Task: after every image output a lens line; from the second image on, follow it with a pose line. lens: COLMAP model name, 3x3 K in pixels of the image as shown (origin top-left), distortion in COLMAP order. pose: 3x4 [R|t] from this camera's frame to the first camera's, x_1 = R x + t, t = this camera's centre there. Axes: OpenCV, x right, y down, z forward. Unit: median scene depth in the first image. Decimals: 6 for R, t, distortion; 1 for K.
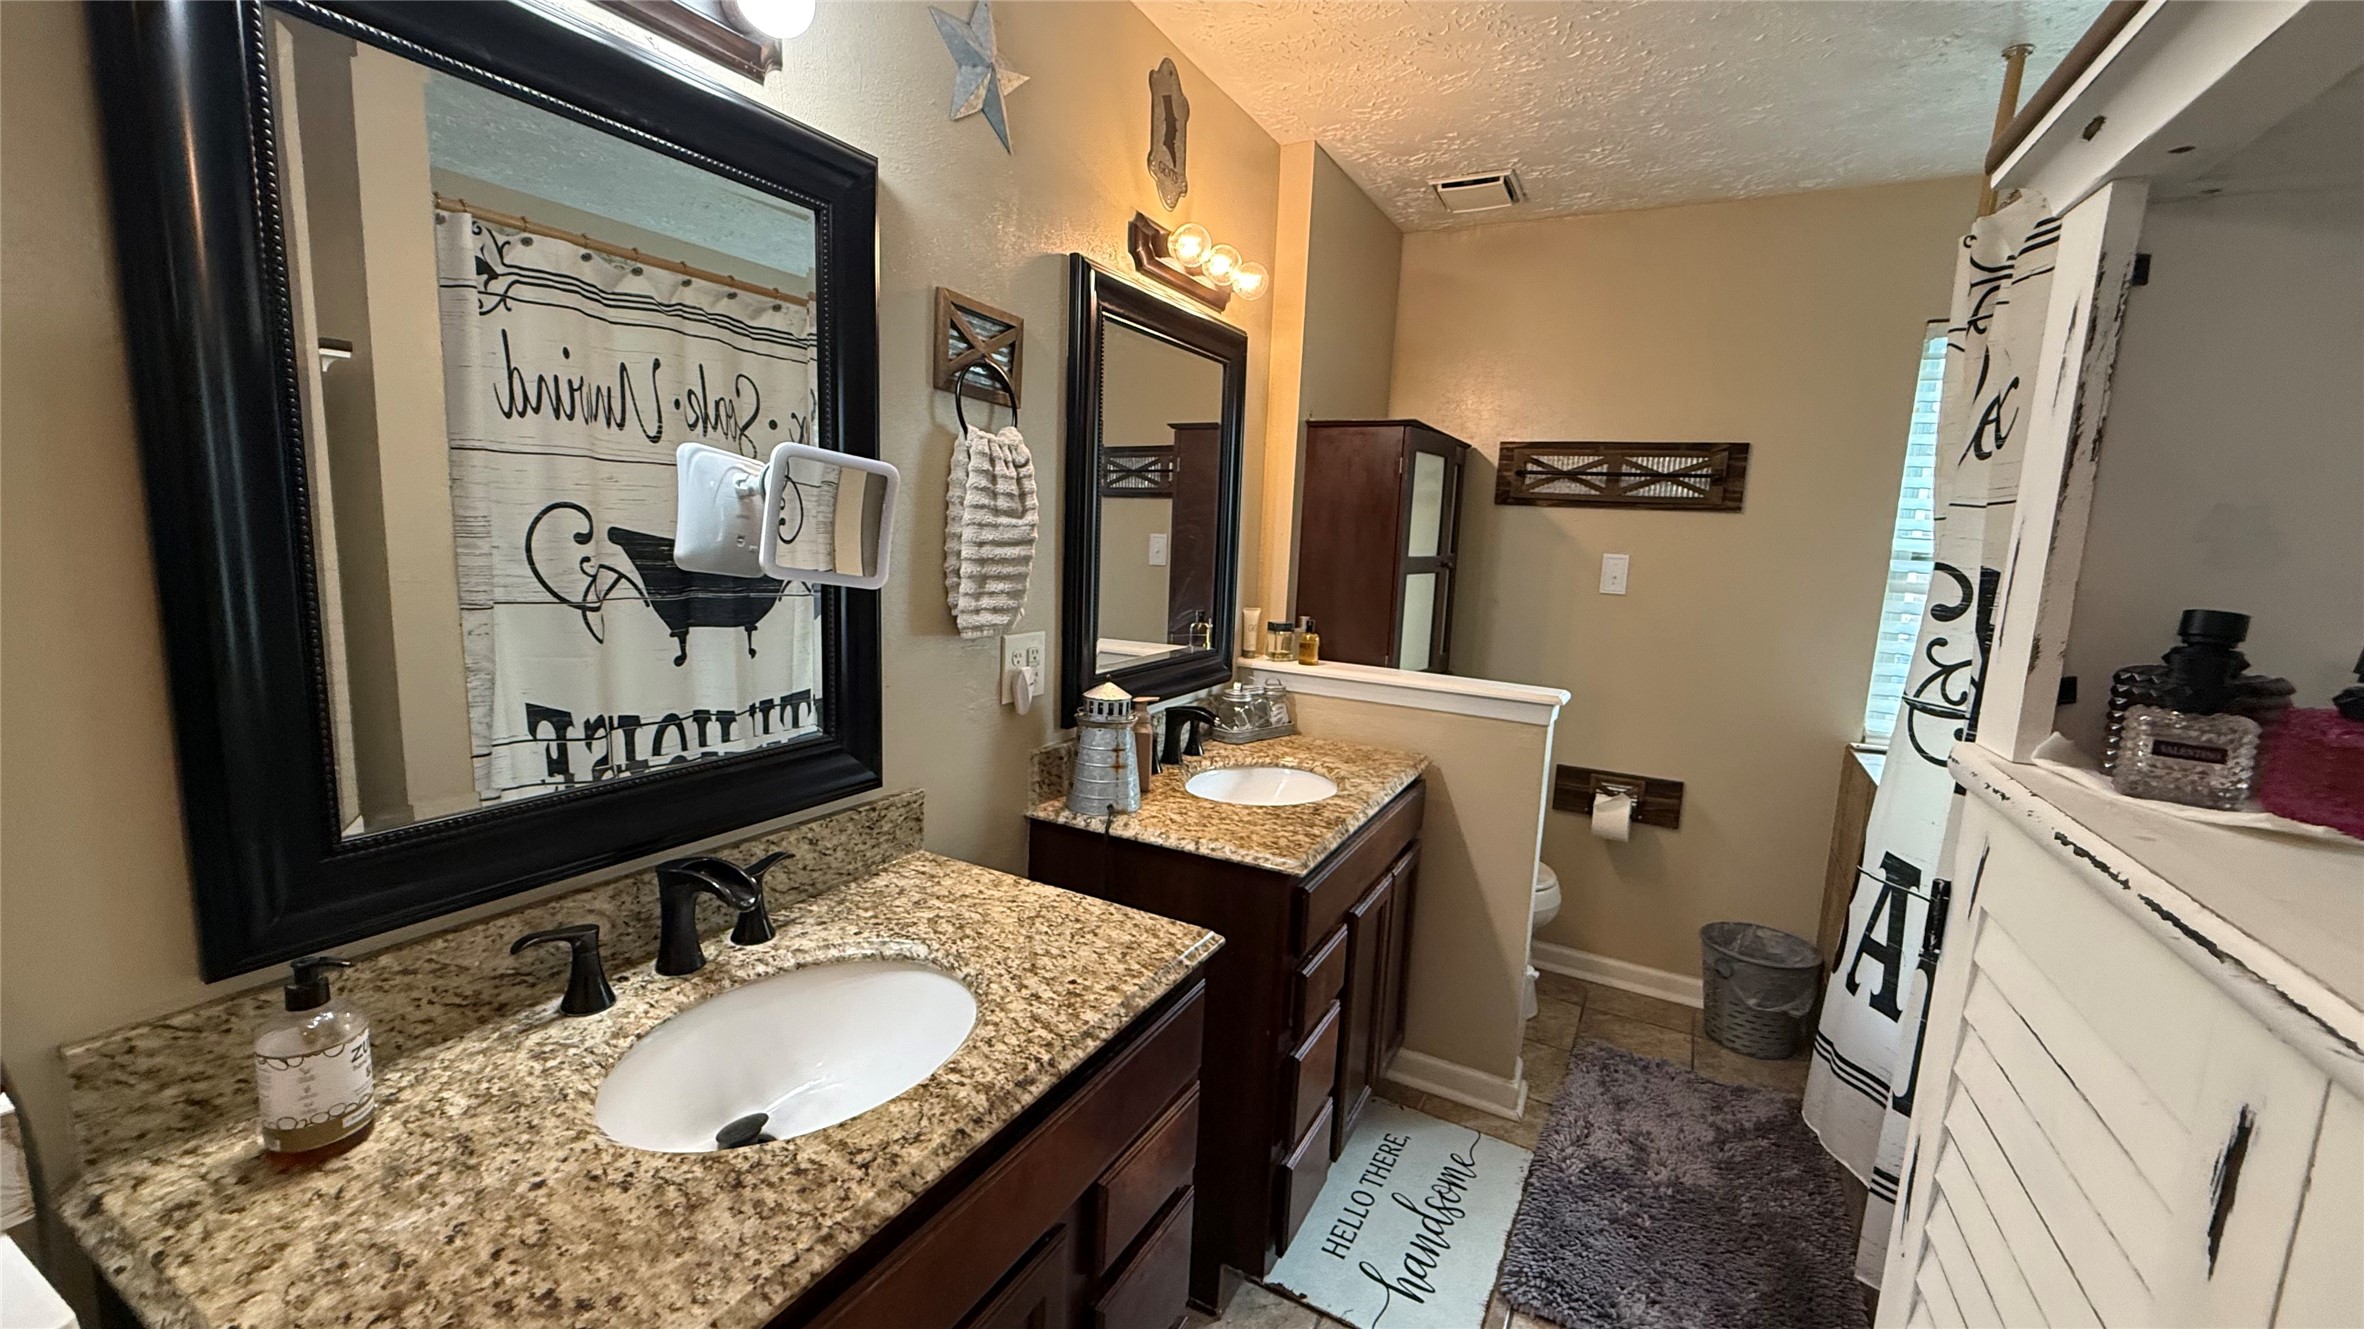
lens RADIAL K [[940.9, 0, 1182.0], [0, 940.9, 664.5], [0, 0, 1]] dist [-0.001163, 0.000024]
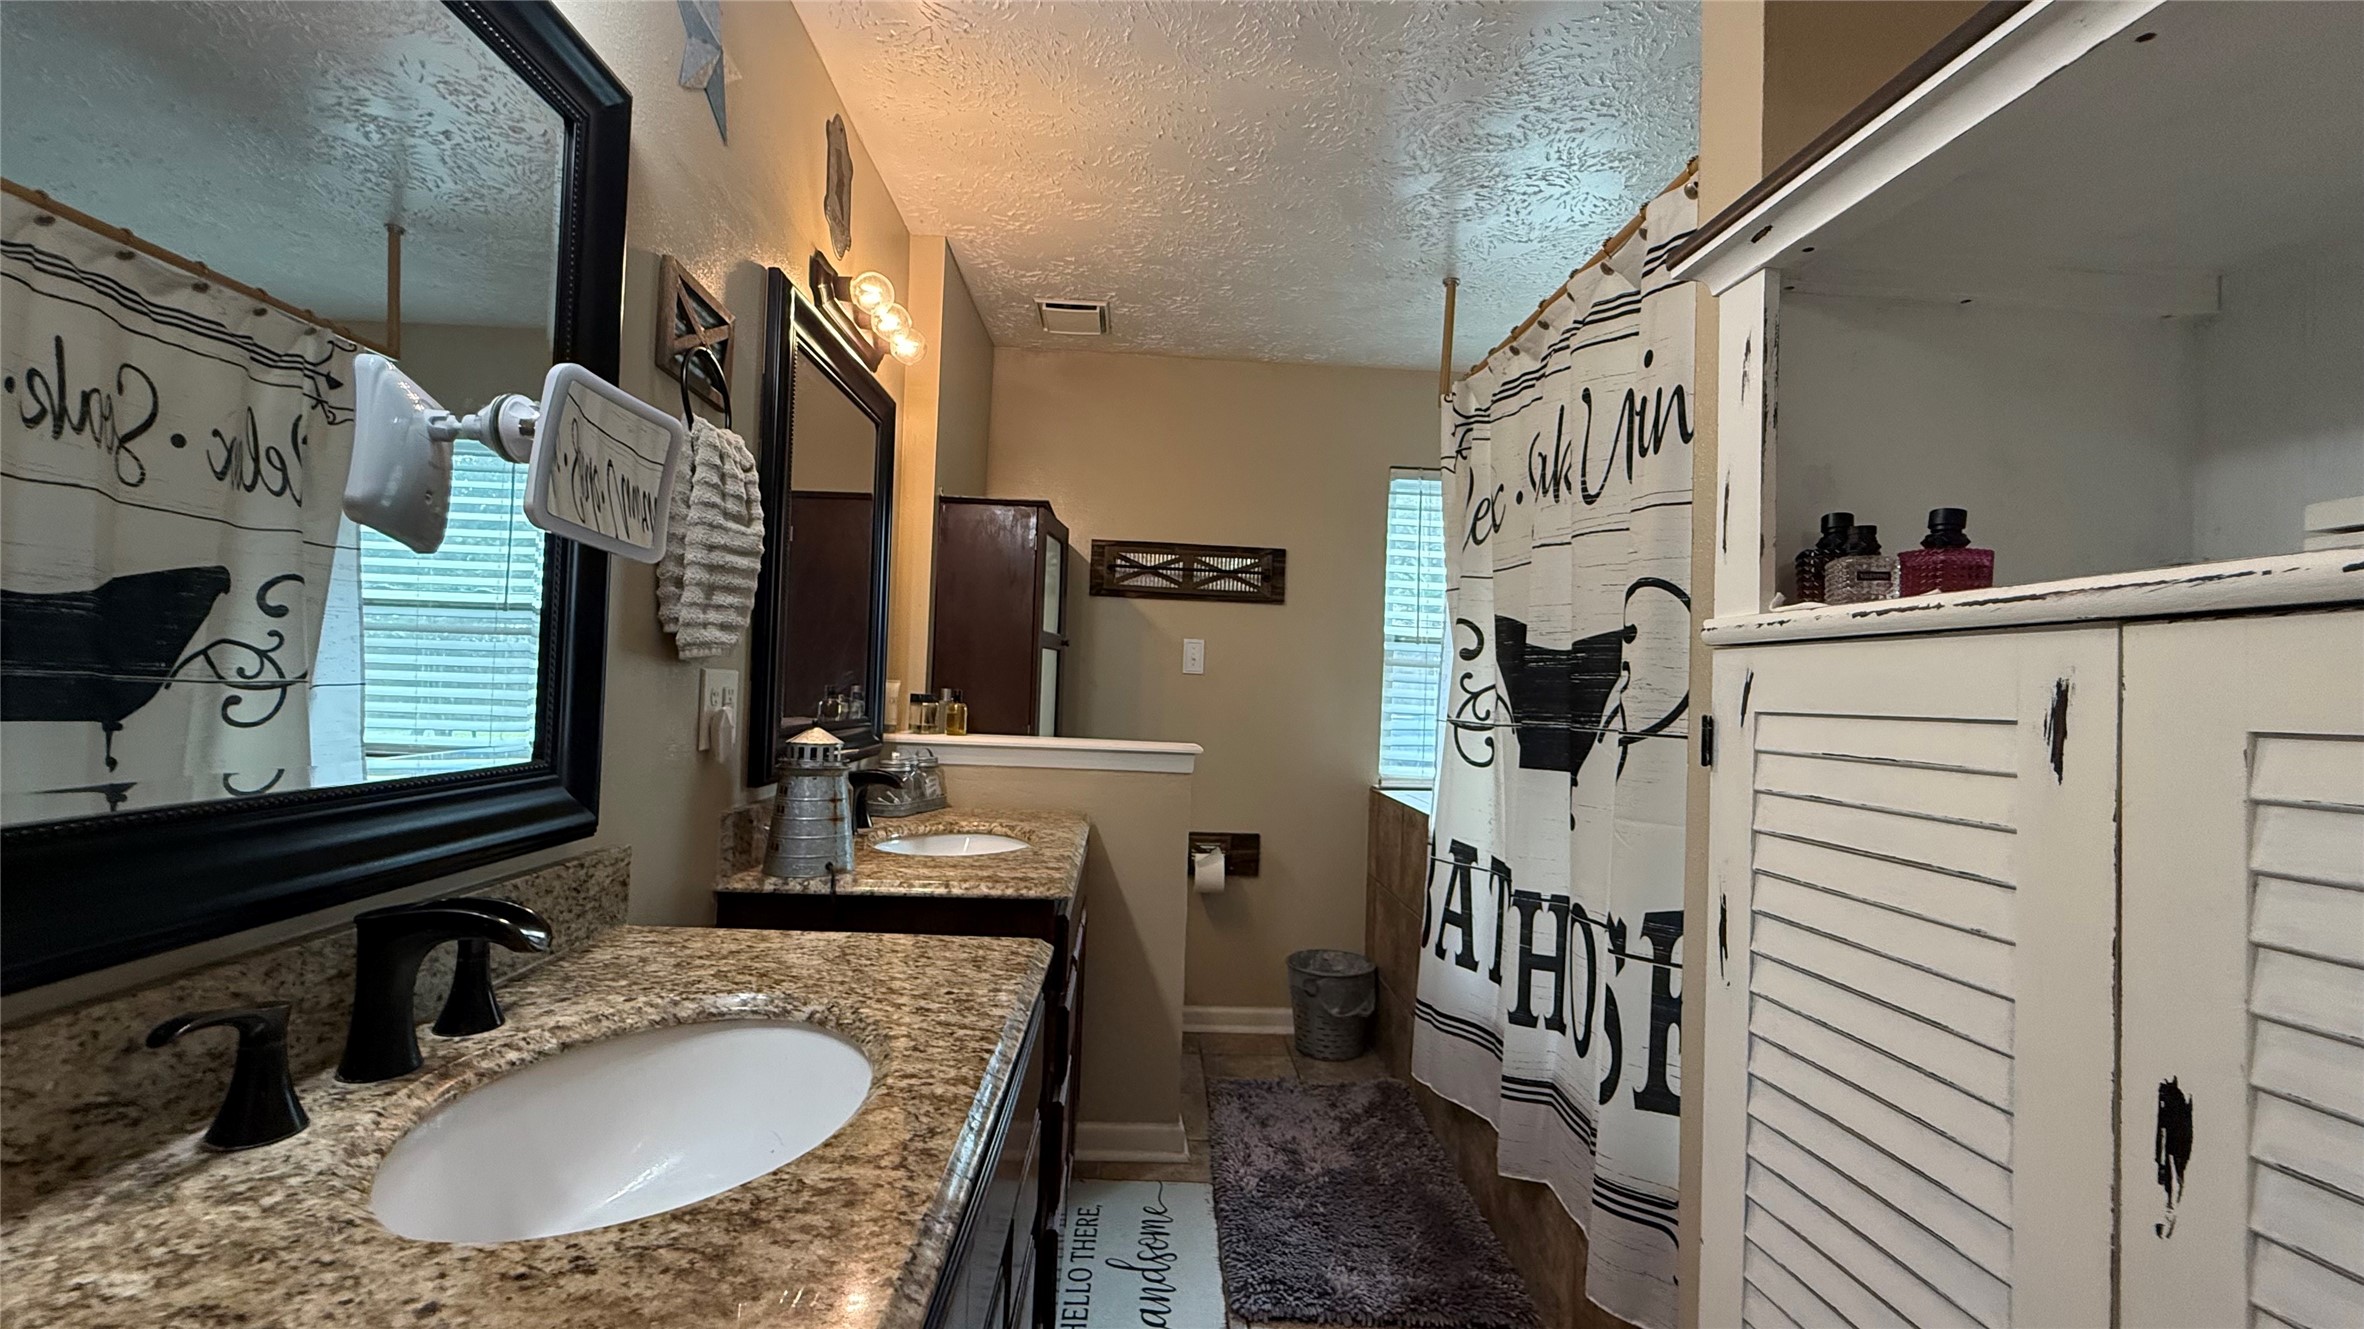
lens RADIAL K [[940.9, 0, 1182.0], [0, 940.9, 664.5], [0, 0, 1]] dist [-0.001163, 0.000024]
pose [[0.858102, 0.000327, 0.513480, -0.239233], [0.076337, 0.988806, -0.128200, 0.100991], [-0.507774, 0.149206, 0.848471, 0.056512]]
